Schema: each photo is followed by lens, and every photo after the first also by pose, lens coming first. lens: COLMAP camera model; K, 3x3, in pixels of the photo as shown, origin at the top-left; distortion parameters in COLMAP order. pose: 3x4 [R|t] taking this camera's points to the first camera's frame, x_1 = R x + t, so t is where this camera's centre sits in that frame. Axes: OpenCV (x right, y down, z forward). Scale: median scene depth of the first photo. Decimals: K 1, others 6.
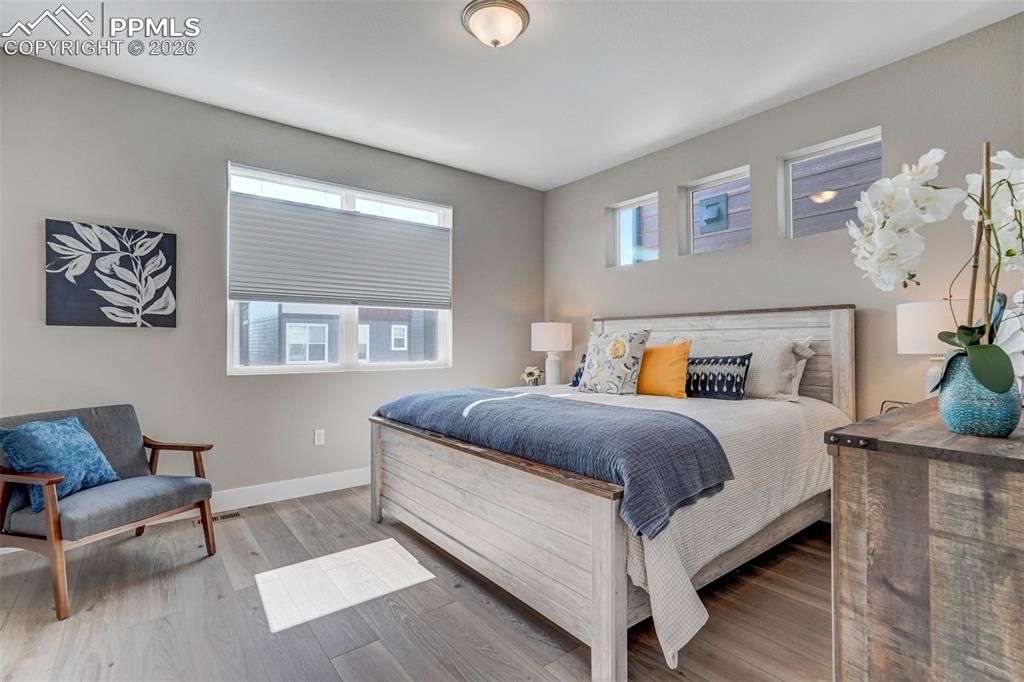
lens RADIAL K [[479.3, 0, 507.0], [0, 479.3, 331.8], [0, 0, 1]] dist [-0.047942, 0.024033]
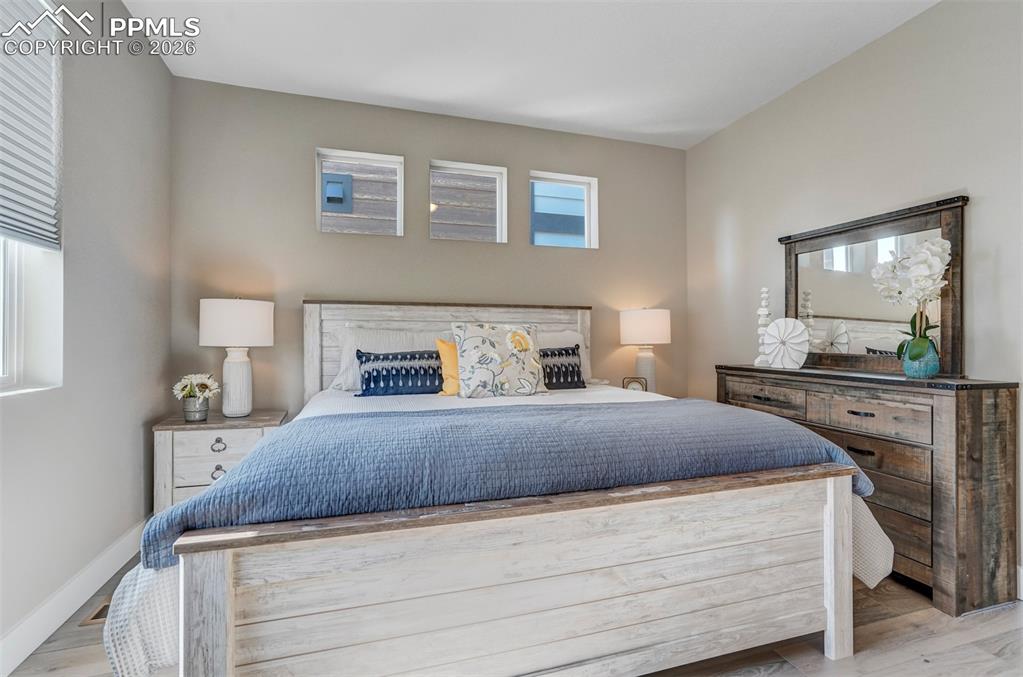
lens RADIAL K [[478.9, 0, 506.5], [0, 478.9, 329.3], [0, 0, 1]] dist [-0.047942, 0.024033]
pose [[0.344244, 0.019447, 0.938679, -0.571150], [-0.025403, 0.999612, -0.011393, 0.025422], [-0.938536, -0.019924, 0.344605, 0.727892]]
